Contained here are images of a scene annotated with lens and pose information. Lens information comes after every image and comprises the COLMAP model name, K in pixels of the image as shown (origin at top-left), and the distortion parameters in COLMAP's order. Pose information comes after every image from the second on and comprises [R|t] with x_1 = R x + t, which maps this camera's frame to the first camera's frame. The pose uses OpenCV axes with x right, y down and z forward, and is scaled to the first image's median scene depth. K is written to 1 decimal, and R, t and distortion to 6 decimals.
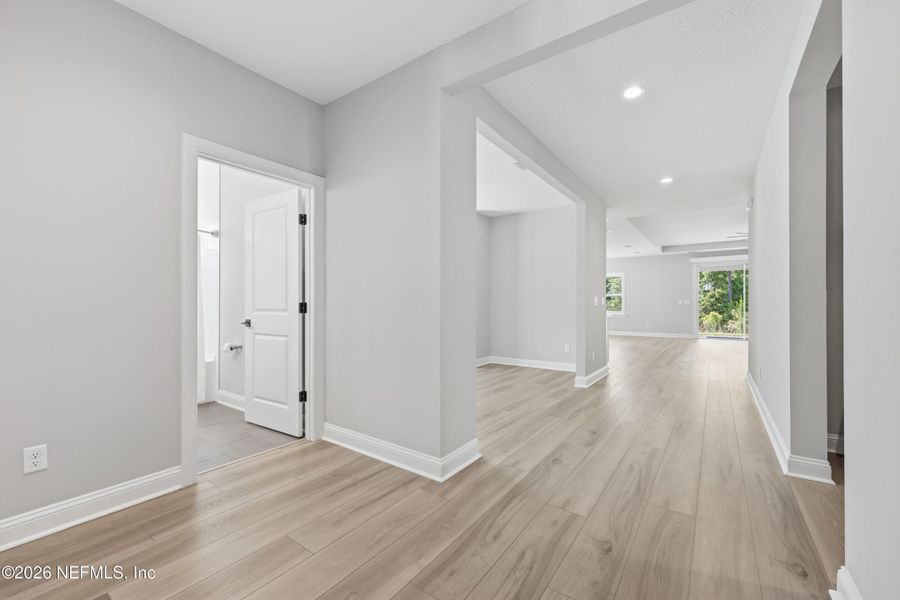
lens RADIAL K [[369.4, 0, 449.7], [0, 369.4, 304.2], [0, 0, 1]] dist [0.004756, 0.000126]
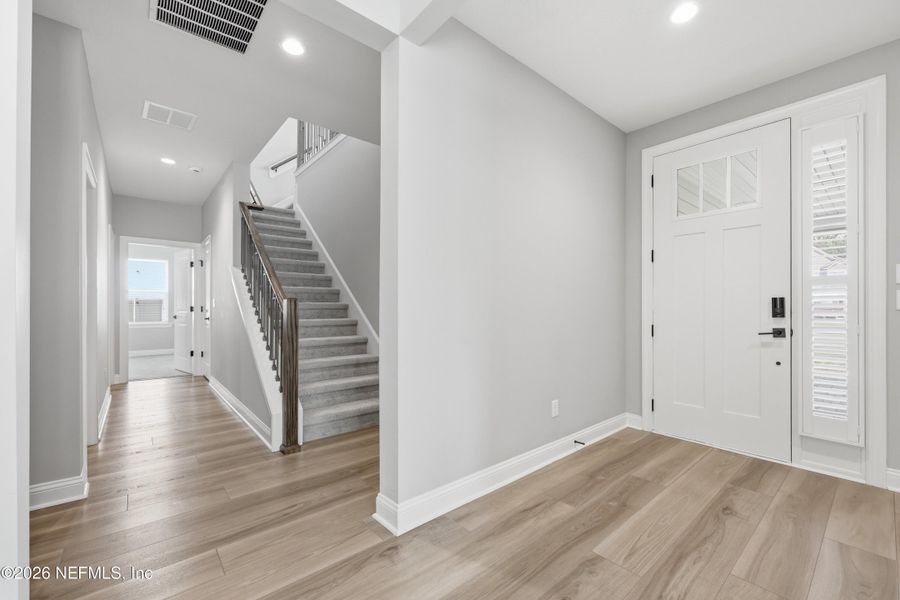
lens RADIAL K [[369.4, 0, 447.7], [0, 369.4, 308.2], [0, 0, 1]] dist [0.004756, 0.000126]
pose [[-0.971569, 0.000795, 0.236757, 0.520512], [0.000739, 1.000000, -0.000326, -0.006105], [-0.236757, -0.000142, -0.971569, 2.055096]]
